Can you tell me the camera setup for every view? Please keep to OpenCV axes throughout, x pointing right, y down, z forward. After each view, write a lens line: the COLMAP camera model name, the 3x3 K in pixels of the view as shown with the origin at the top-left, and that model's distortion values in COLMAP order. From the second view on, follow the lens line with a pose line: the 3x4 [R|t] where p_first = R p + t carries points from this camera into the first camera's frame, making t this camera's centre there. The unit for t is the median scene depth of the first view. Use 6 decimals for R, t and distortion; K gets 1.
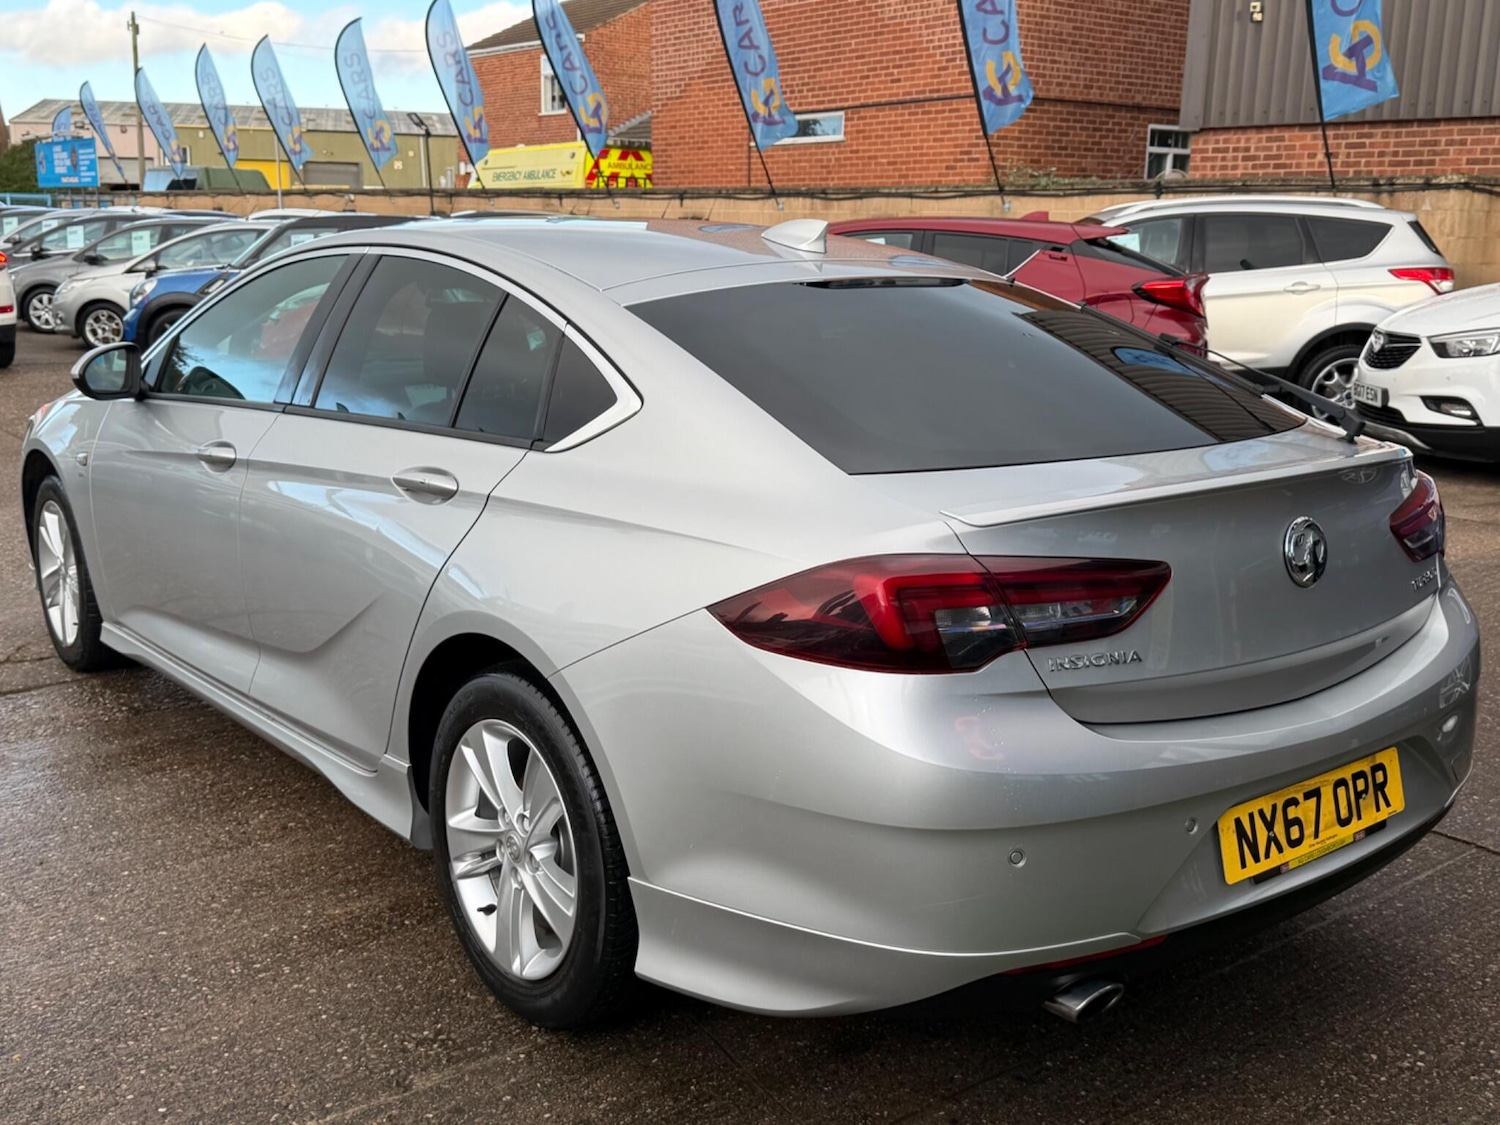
lens RADIAL K [[1521.2, 0, 741.1], [0, 1521.2, 549.0], [0, 0, 1]] dist [-0.018382, 0.000000]
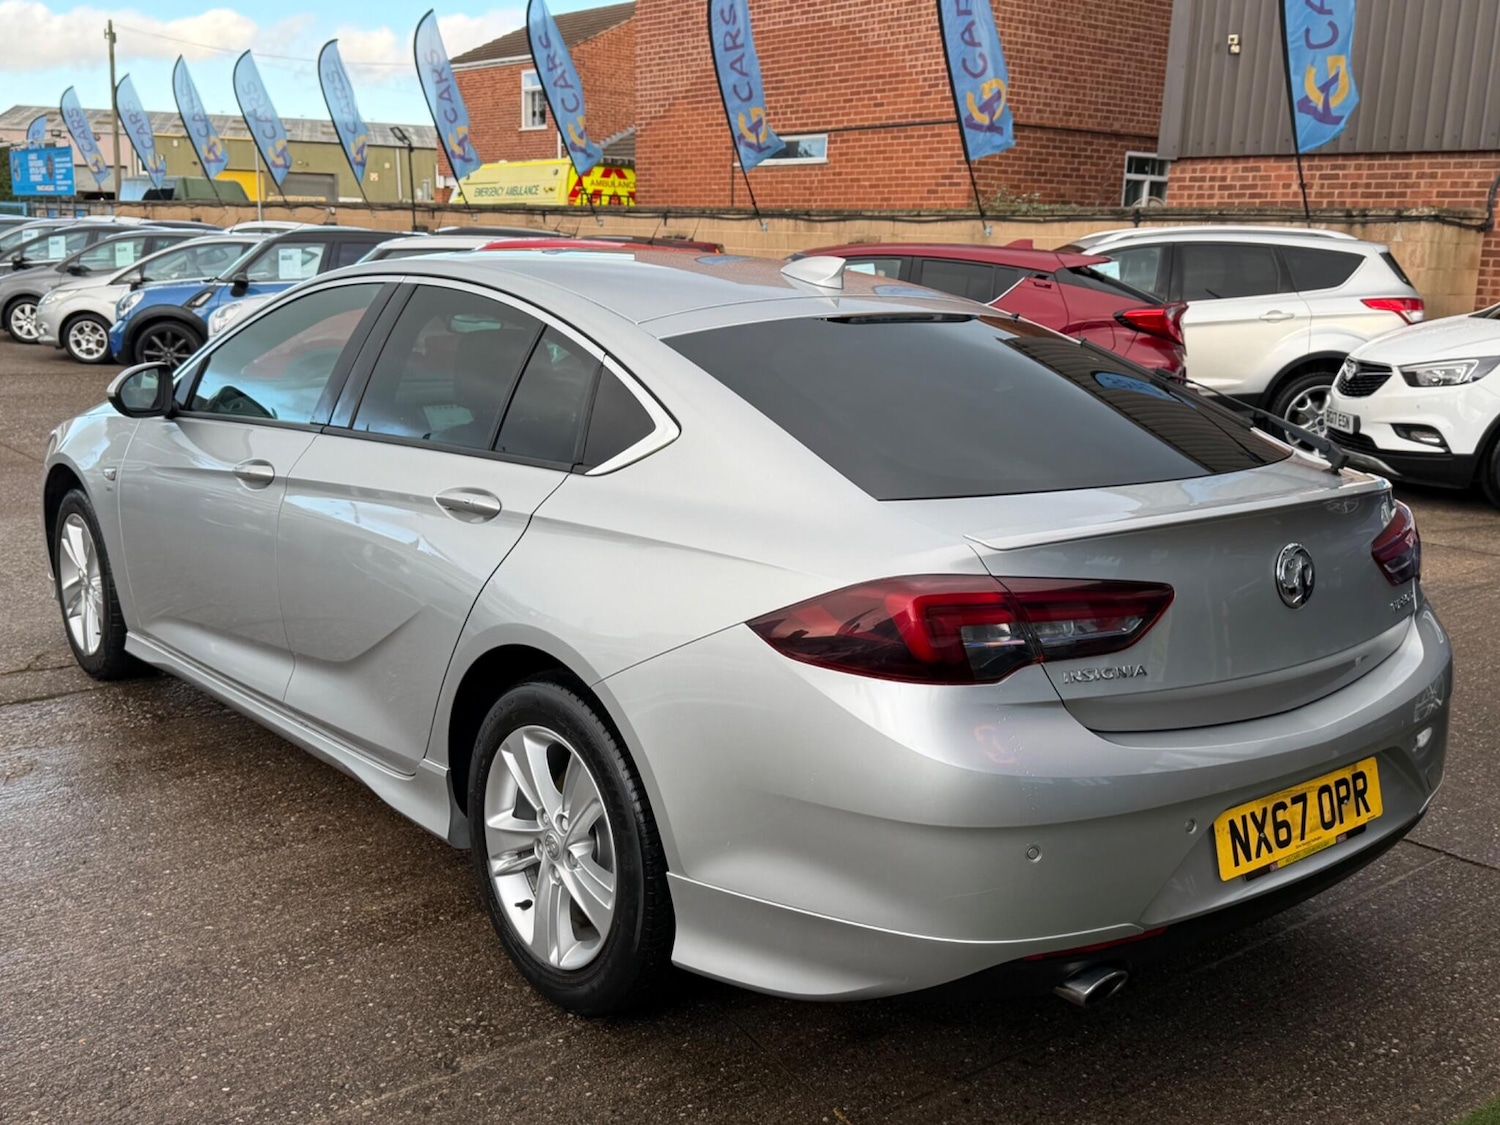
lens RADIAL K [[1521.2, 0, 740.0], [0, 1521.2, 564.8], [0, 0, 1]] dist [-0.018382, 0.000000]
pose [[0.999774, 0.008986, 0.019244, -0.012111], [-0.008992, 0.999960, 0.000211, -0.000683], [-0.019241, -0.000384, 0.999815, -0.020477]]
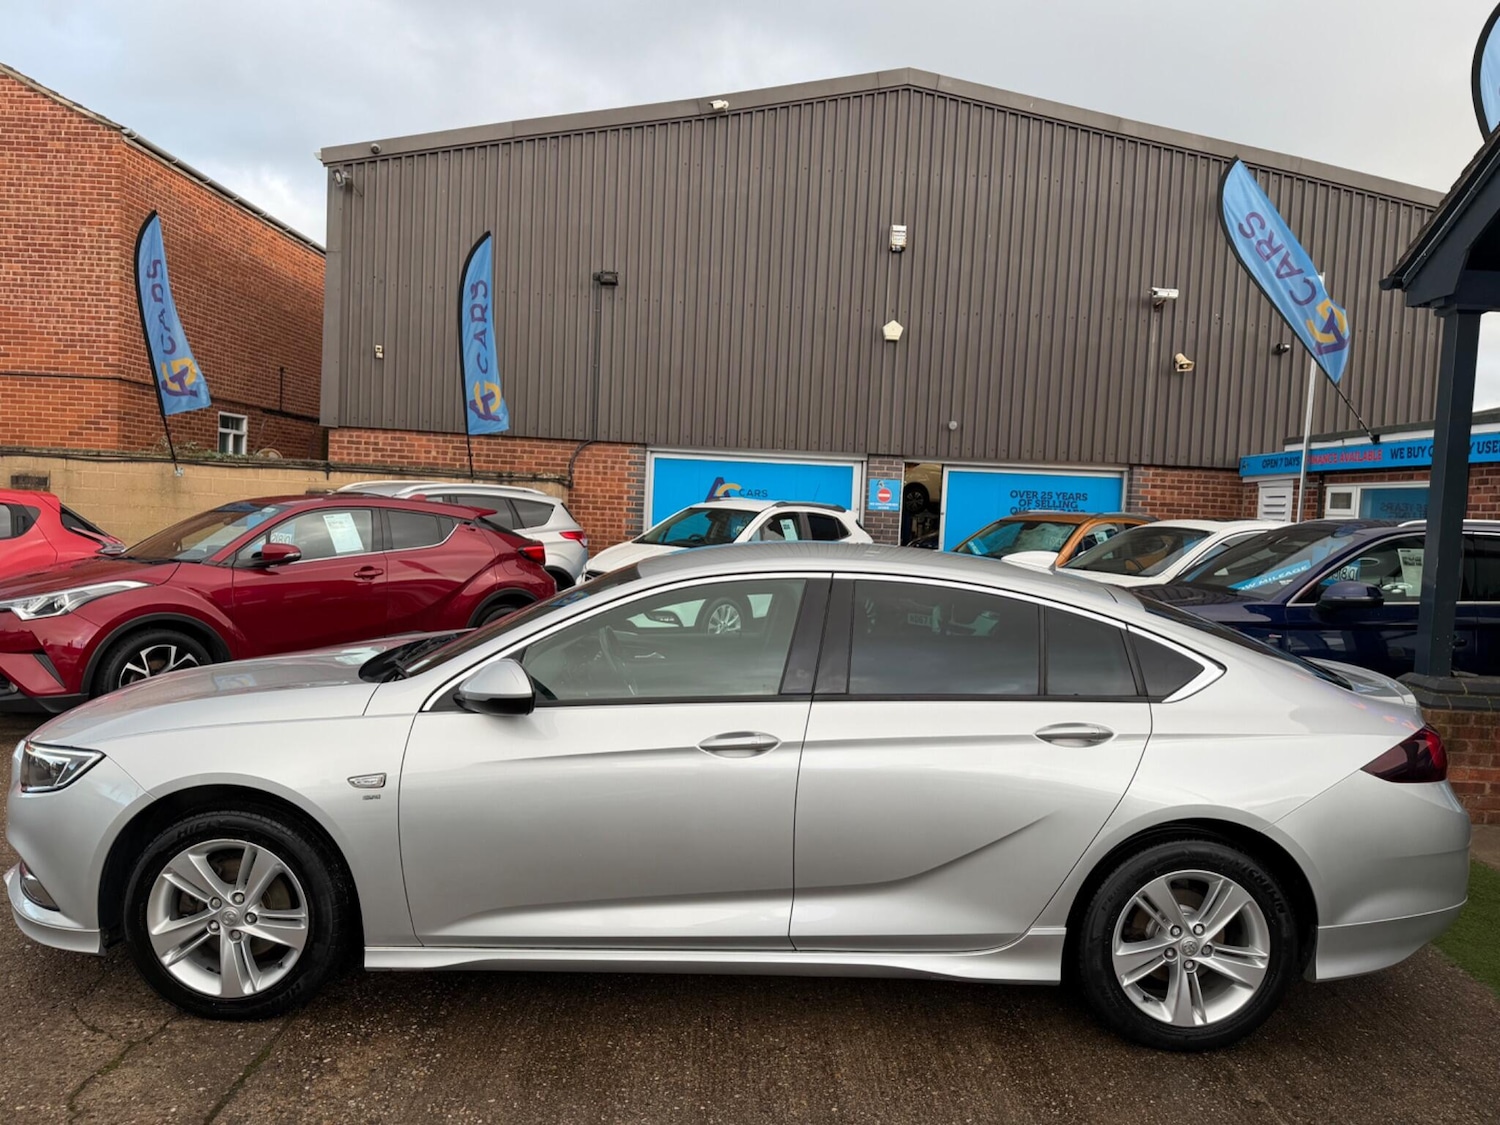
lens RADIAL K [[1100.0, 0, 661.2], [0, 1100.0, 572.6], [0, 0, 1]] dist [0.017211, -0.009994]
pose [[0.606357, -0.029928, 0.794629, -0.428508], [0.121595, 0.991029, -0.055460, -0.062058], [-0.785841, 0.130251, 0.604557, 0.205382]]
